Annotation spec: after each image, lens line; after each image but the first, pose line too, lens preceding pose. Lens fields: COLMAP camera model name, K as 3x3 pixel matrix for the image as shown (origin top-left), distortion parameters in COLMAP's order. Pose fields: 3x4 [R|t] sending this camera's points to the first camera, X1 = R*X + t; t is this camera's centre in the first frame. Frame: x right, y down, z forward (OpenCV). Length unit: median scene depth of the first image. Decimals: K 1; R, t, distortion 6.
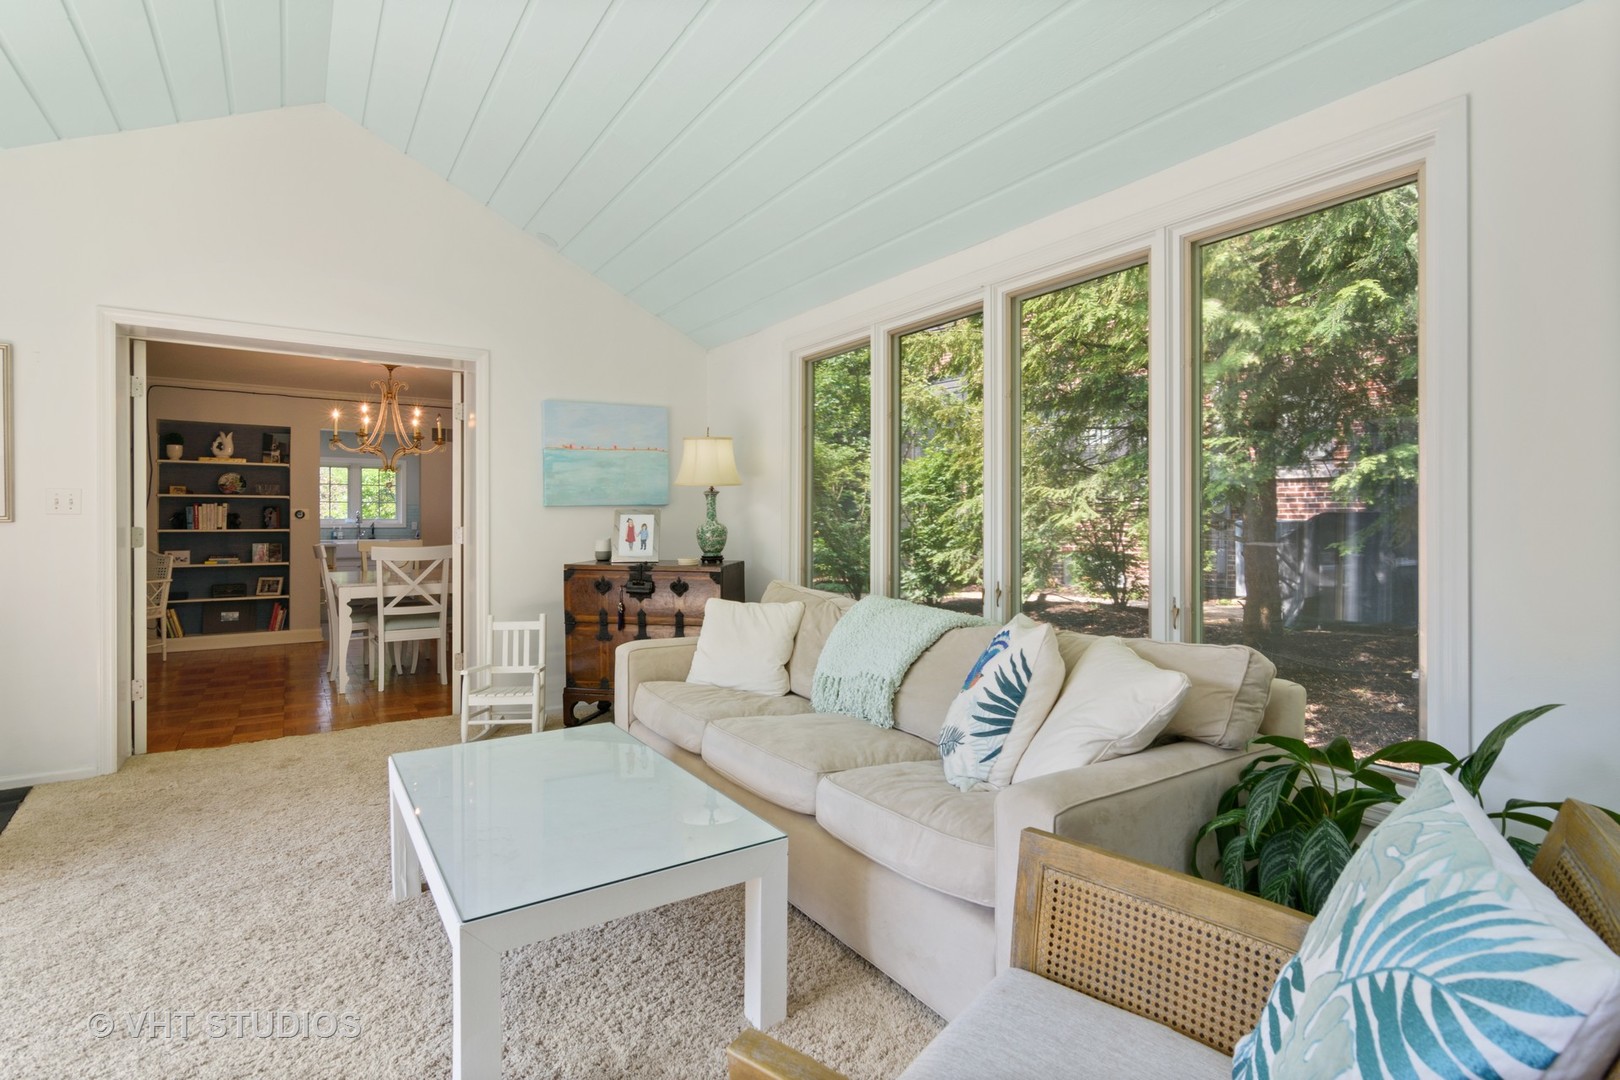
lens RADIAL K [[784.4, 0, 805.1], [0, 784.4, 514.8], [0, 0, 1]] dist [-0.003786, 0.001777]
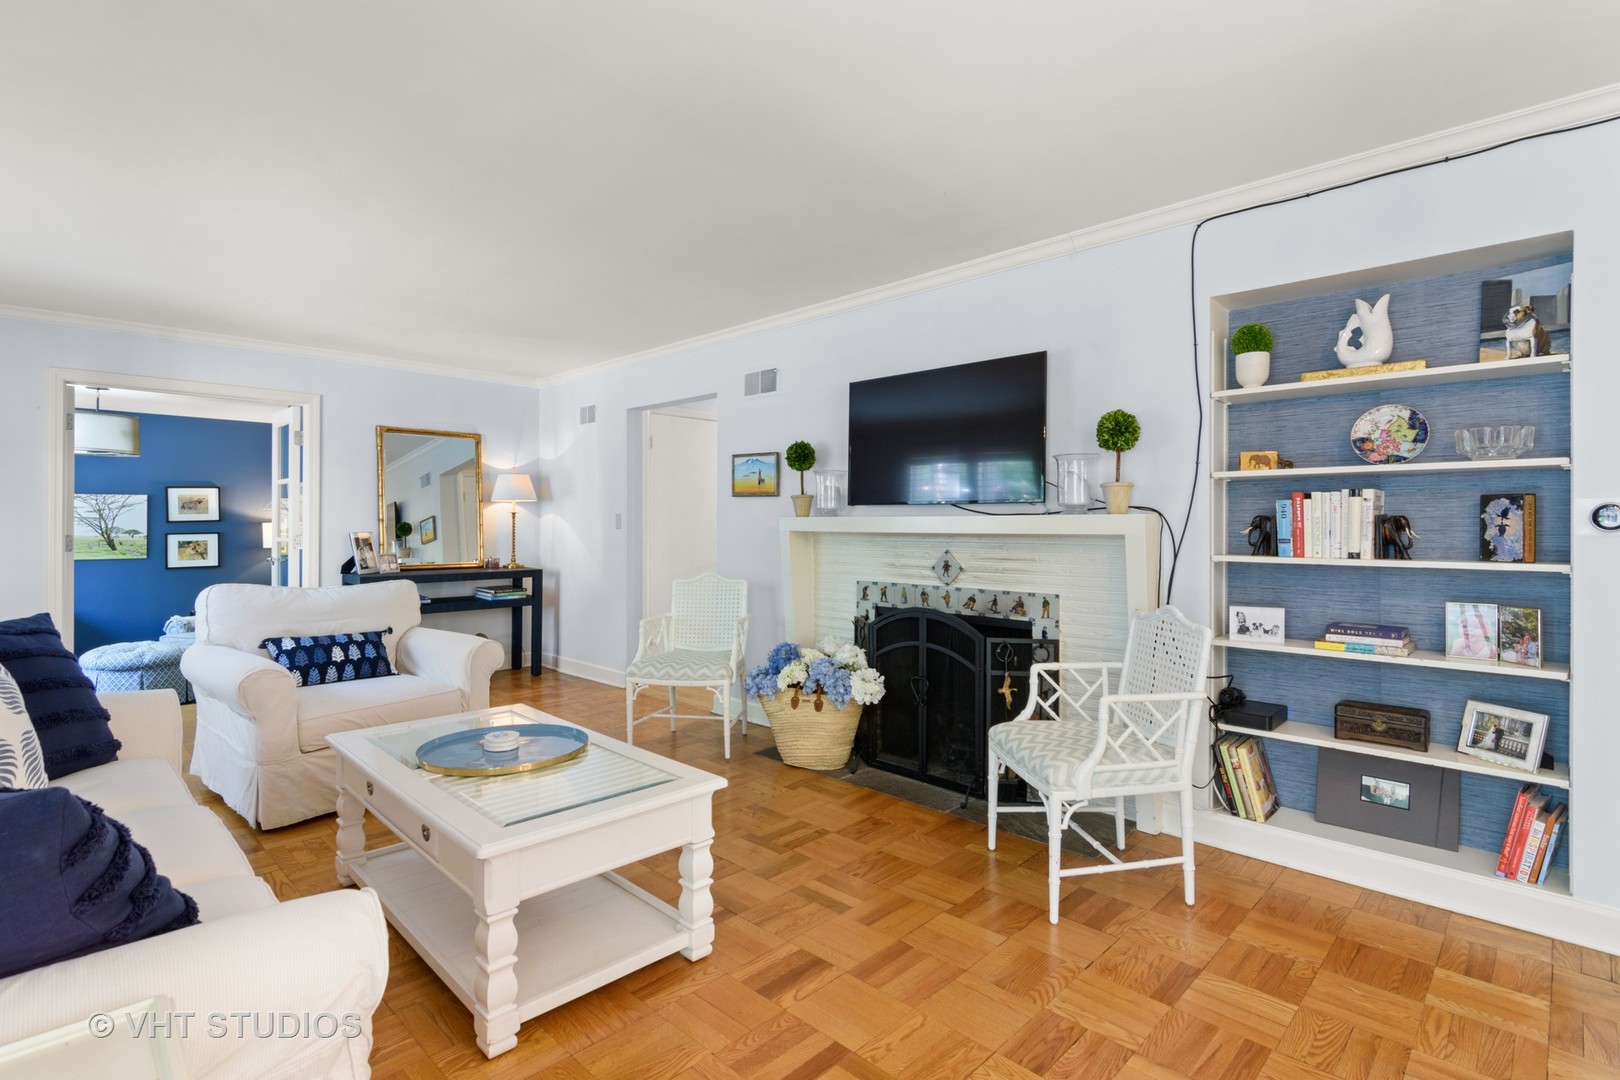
lens RADIAL K [[784.4, 0, 813.6], [0, 784.4, 526.1], [0, 0, 1]] dist [-0.003786, 0.001777]
pose [[0.218228, 0.002408, -0.975895, -0.431263], [0.005155, 0.999980, 0.003620, 0.000227], [0.975884, -0.005821, 0.218211, 0.655594]]
